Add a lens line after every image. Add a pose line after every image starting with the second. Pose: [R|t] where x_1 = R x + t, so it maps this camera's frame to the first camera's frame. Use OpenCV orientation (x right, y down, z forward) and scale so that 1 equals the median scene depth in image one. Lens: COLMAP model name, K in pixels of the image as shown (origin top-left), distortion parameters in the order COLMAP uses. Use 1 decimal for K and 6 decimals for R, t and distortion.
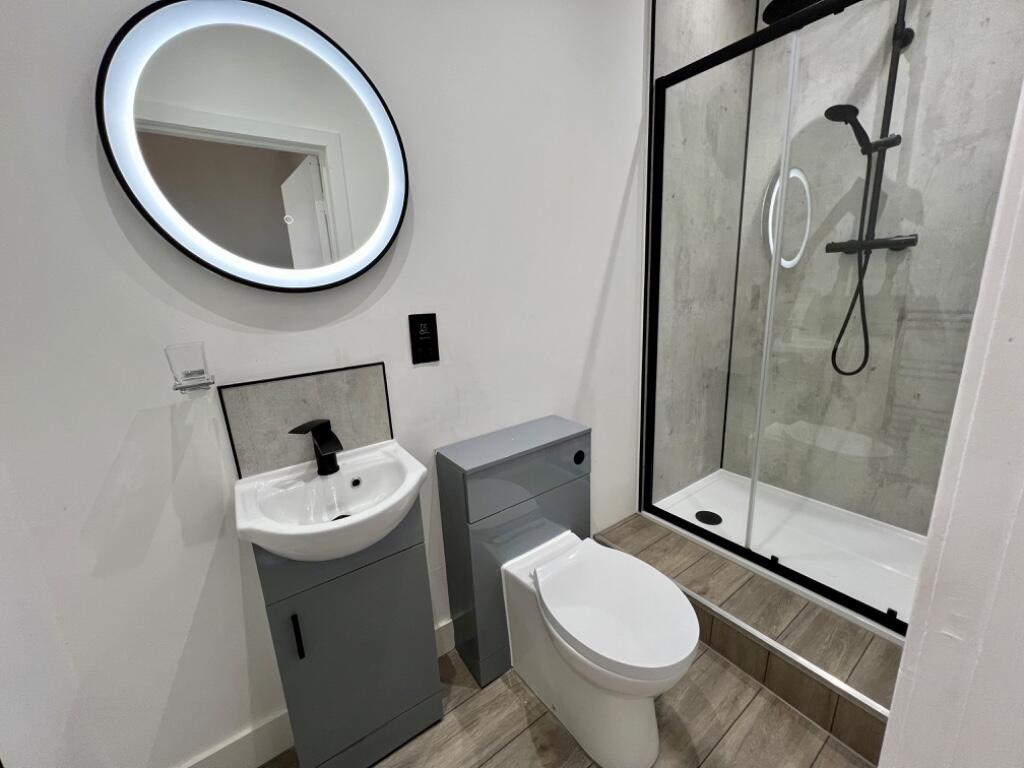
lens RADIAL K [[412.7, 0, 510.8], [0, 412.7, 384.3], [0, 0, 1]] dist [0.000550, 0.000028]
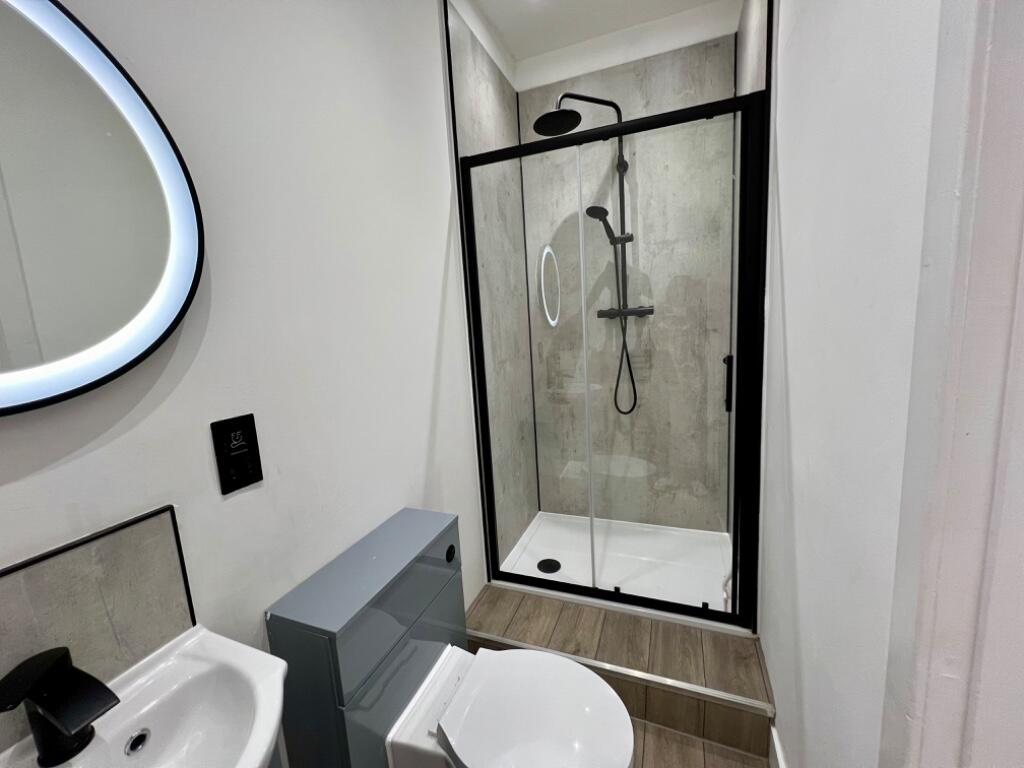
lens RADIAL K [[412.7, 0, 511.2], [0, 412.7, 383.0], [0, 0, 1]] dist [0.000550, 0.000028]
pose [[0.841604, -0.087391, 0.532978, -0.140013], [0.150227, 0.985758, -0.075584, -0.080821], [-0.518782, 0.143680, 0.842746, 0.137330]]
